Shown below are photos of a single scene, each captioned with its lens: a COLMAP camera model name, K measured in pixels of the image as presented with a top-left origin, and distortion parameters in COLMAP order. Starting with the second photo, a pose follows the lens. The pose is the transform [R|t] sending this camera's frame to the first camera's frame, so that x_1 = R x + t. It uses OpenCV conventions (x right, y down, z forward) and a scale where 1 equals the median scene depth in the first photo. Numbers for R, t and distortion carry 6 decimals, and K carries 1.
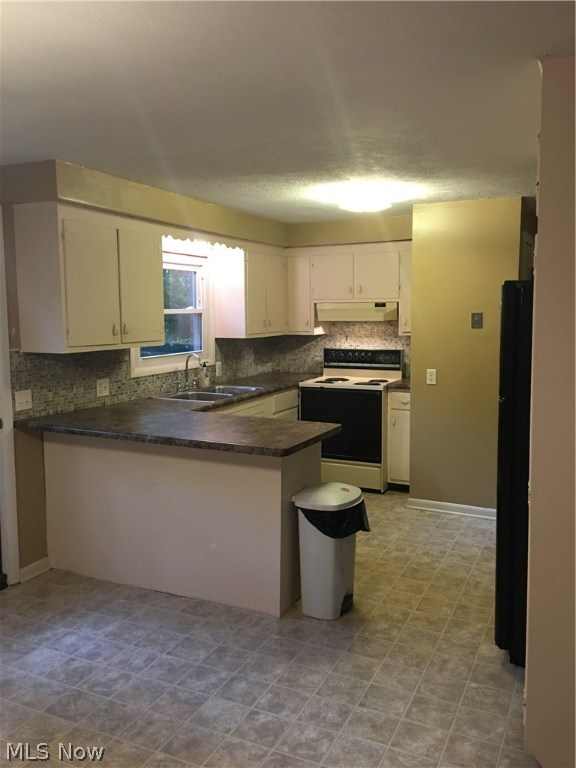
lens RADIAL K [[658.0, 0, 287.8], [0, 658.0, 383.2], [0, 0, 1]] dist [0.086190, 0.000907]
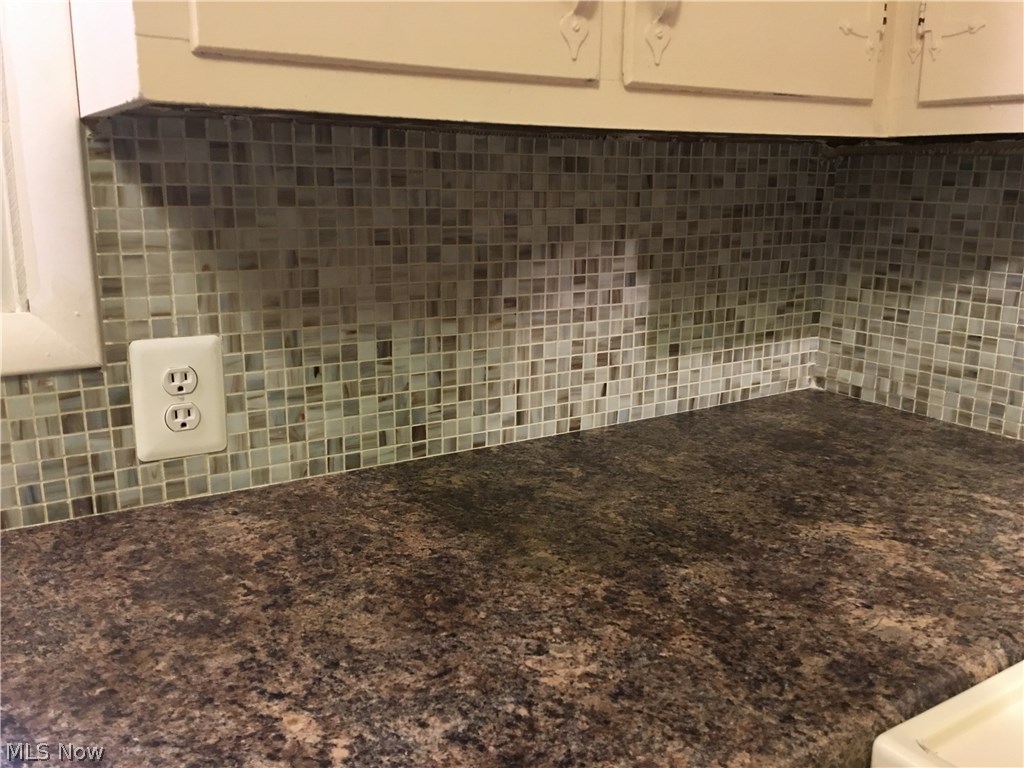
lens RADIAL K [[877.3, 0, 512.0], [0, 877.3, 383.0], [0, 0, 1]] dist [0.086190, 0.000907]
pose [[0.843994, 0.138856, -0.518067, 0.027977], [-0.078309, 0.987458, 0.137090, -0.046930], [0.530605, -0.075133, 0.844283, 0.823066]]
